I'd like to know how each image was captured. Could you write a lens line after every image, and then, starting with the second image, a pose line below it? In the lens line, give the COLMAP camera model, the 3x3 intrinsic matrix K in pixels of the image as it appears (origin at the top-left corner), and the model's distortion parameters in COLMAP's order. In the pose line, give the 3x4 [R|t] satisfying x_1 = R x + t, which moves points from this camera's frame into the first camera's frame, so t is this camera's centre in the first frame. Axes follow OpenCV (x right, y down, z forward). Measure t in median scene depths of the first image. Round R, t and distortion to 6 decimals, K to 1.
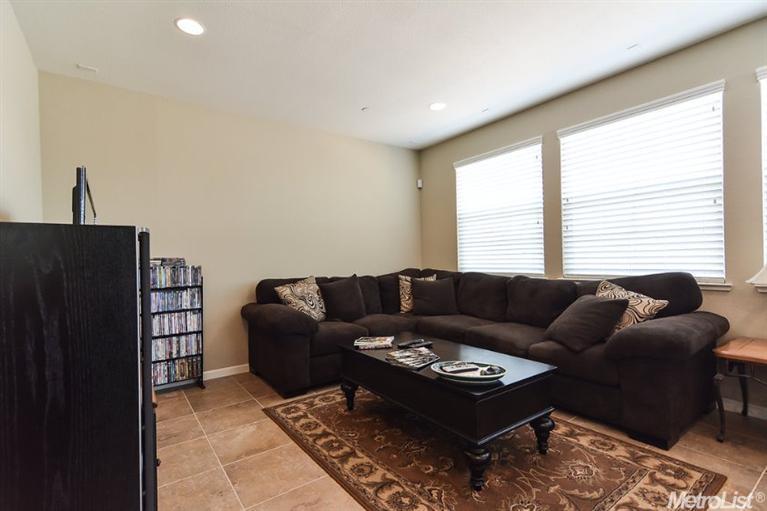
lens RADIAL K [[366.5, 0, 381.3], [0, 366.5, 255.6], [0, 0, 1]] dist [0.016575, -0.000936]
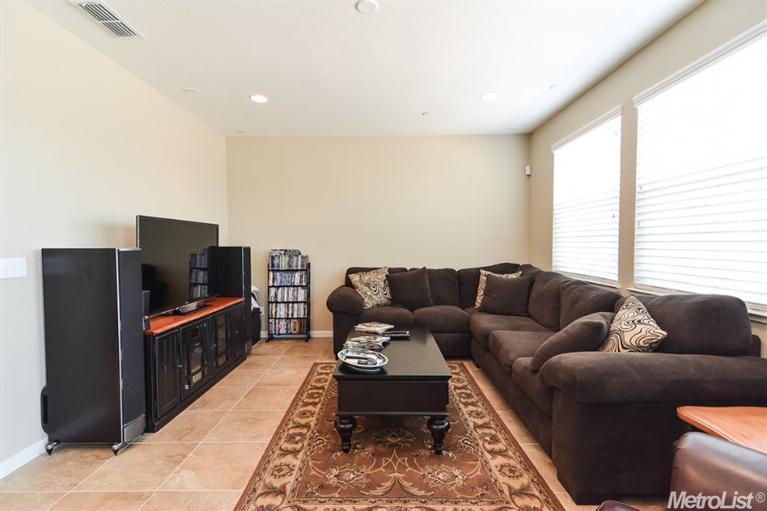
lens RADIAL K [[366.5, 0, 380.3], [0, 366.5, 257.7], [0, 0, 1]] dist [0.016575, -0.000936]
pose [[0.801113, 0.042530, -0.597001, 0.559947], [-0.007930, 0.998139, 0.060465, -0.049112], [0.598461, -0.043705, 0.799959, 0.056398]]
